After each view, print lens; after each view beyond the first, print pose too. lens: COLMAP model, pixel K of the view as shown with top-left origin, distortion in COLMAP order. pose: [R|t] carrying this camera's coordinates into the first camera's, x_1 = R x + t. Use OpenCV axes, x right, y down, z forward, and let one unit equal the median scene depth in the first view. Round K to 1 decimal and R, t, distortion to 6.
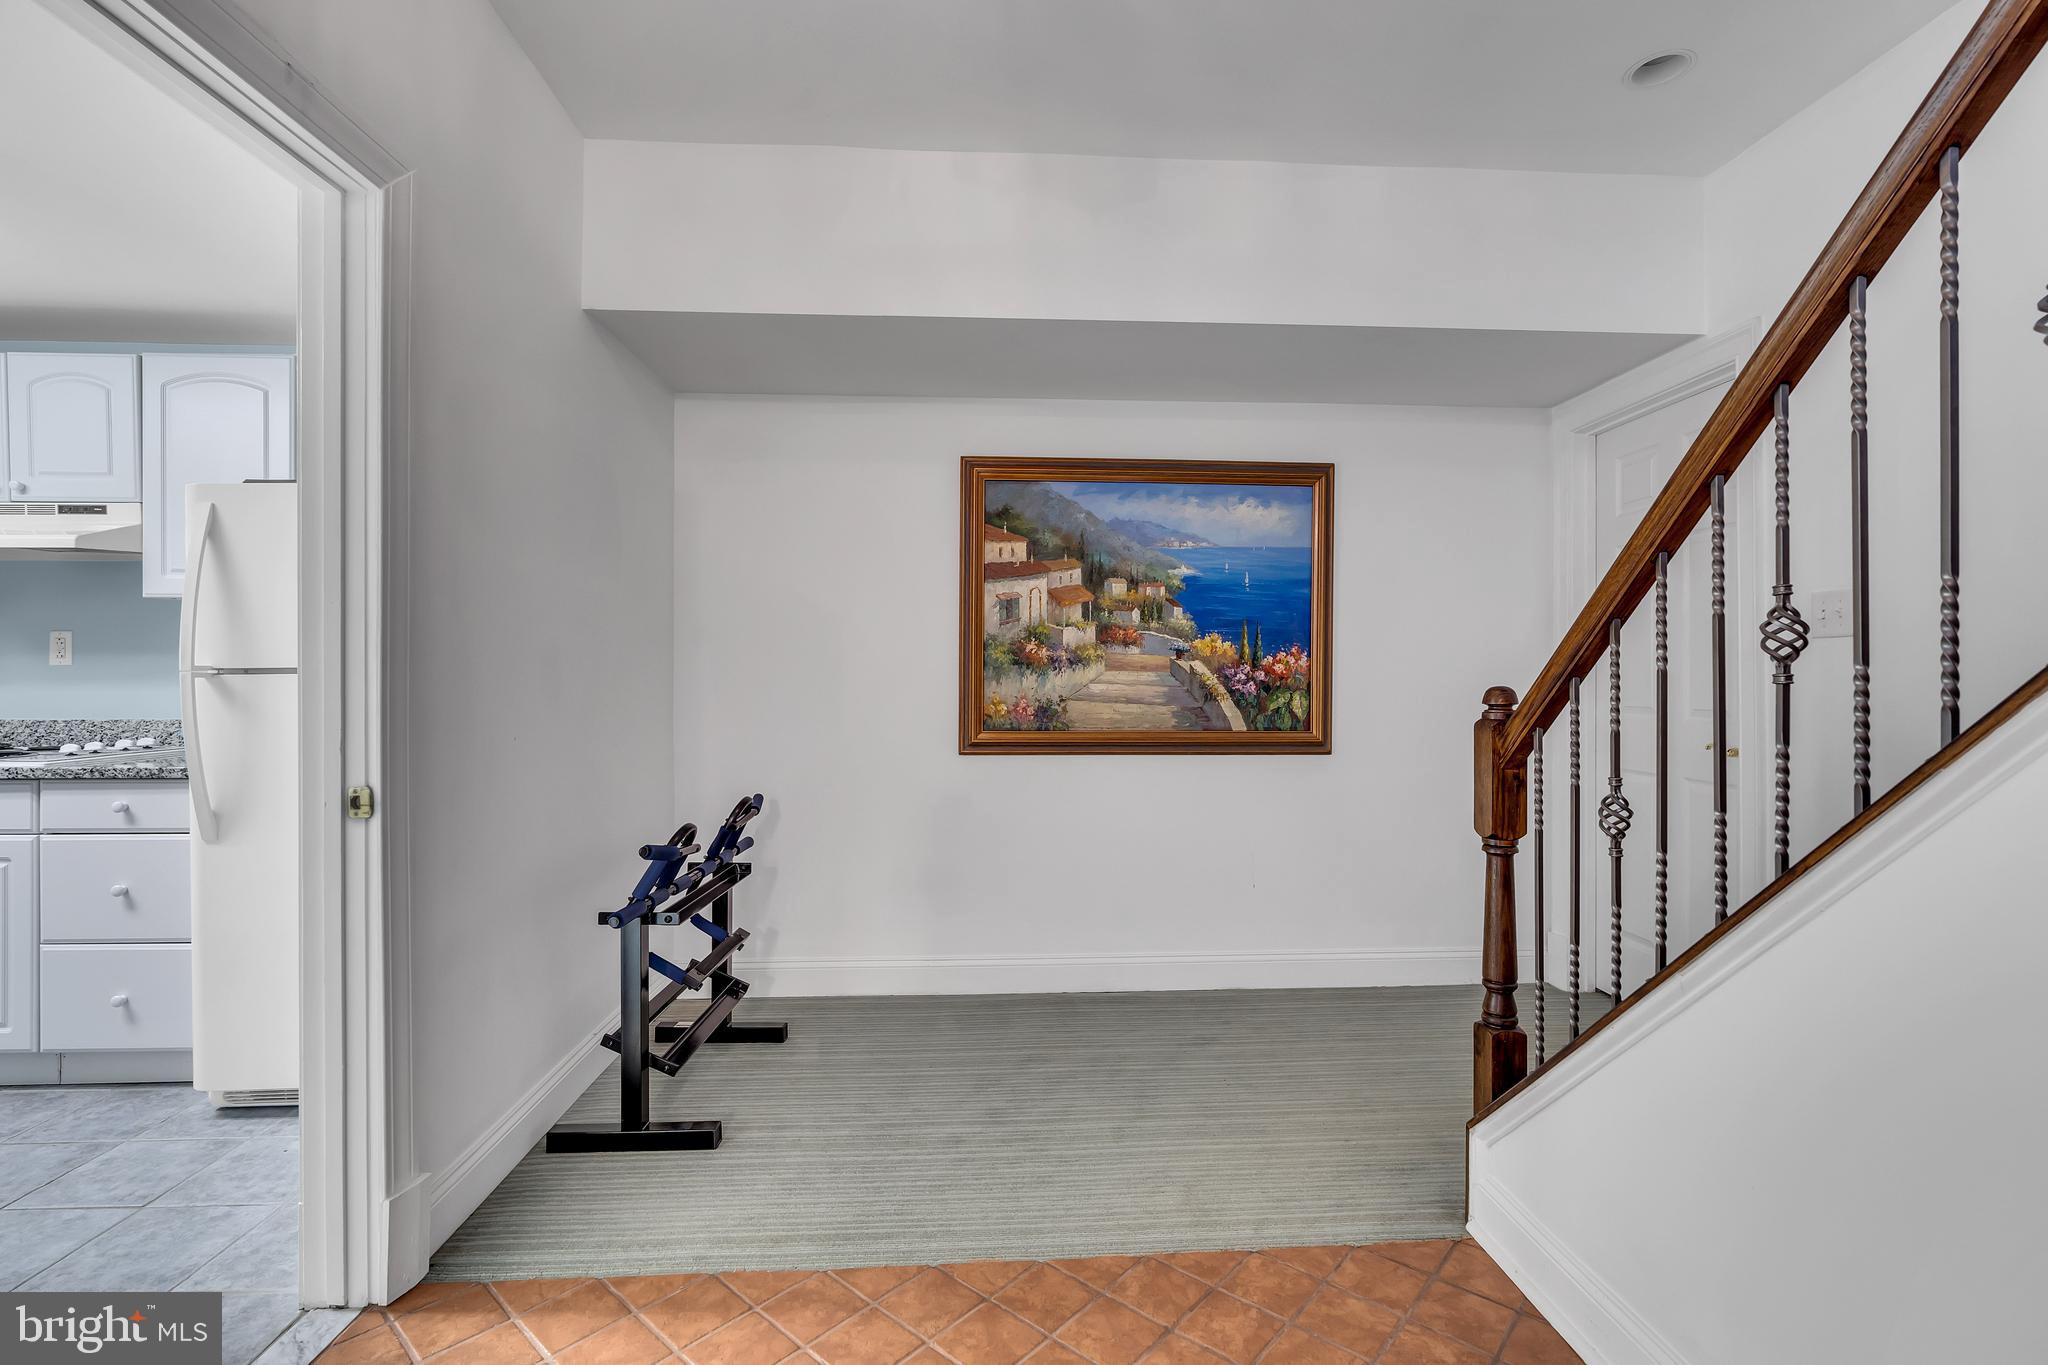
lens RADIAL K [[936.0, 0, 1067.0], [0, 936.0, 681.9], [0, 0, 1]] dist [-0.004096, 0.000233]
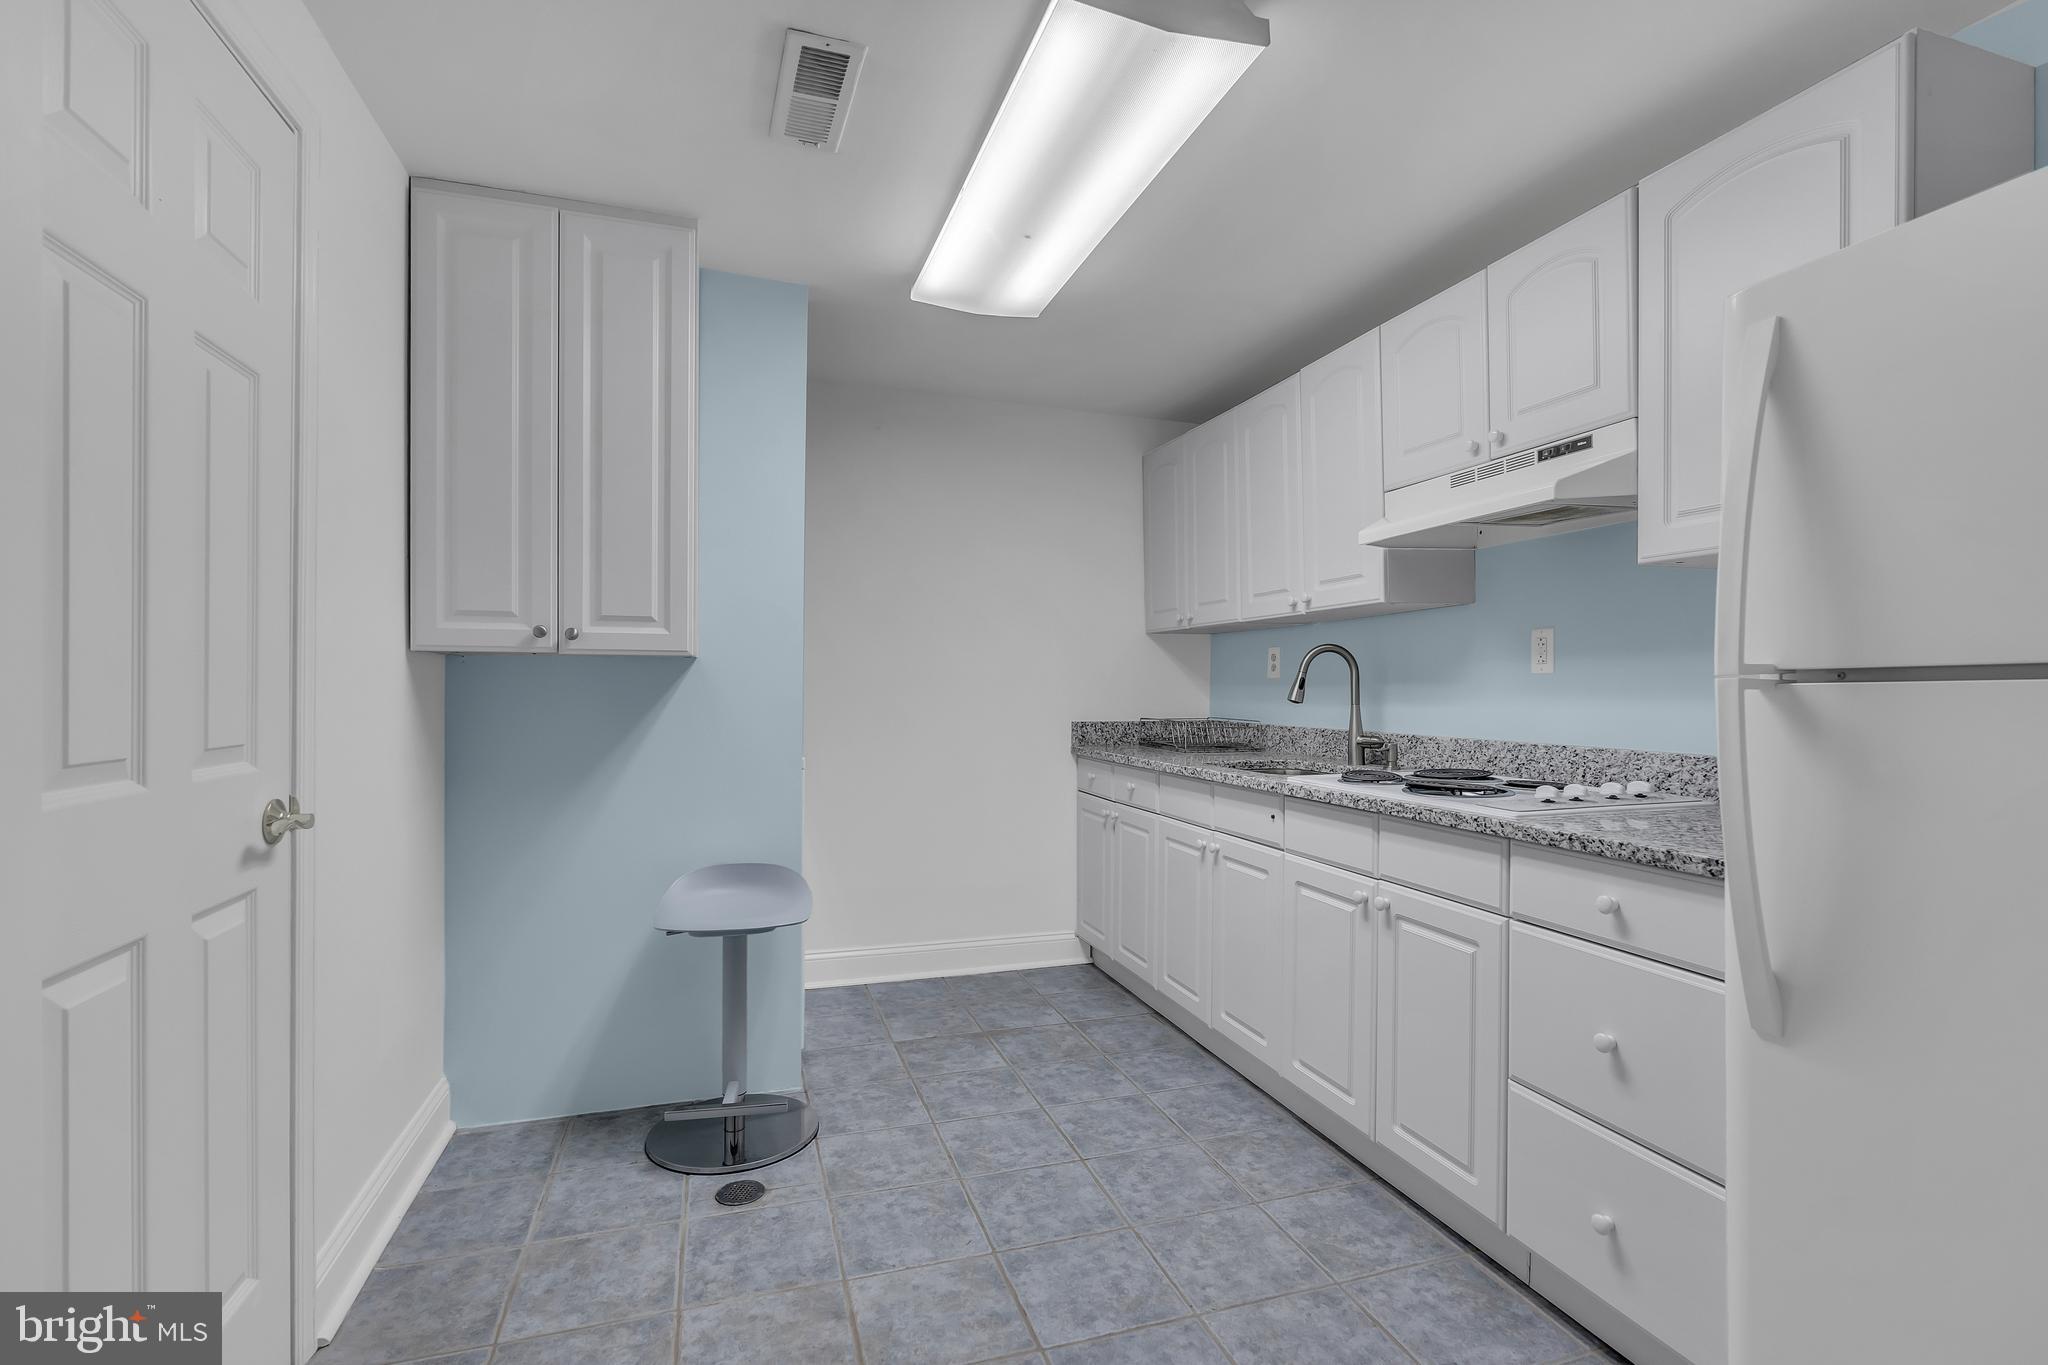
lens RADIAL K [[936.0, 0, 1030.1], [0, 936.0, 688.9], [0, 0, 1]] dist [-0.004096, 0.000233]
pose [[0.230237, 0.001221, -0.973134, -0.512338], [-0.007992, 0.999968, -0.000636, -0.001332], [0.973102, 0.007924, 0.230239, 0.494450]]
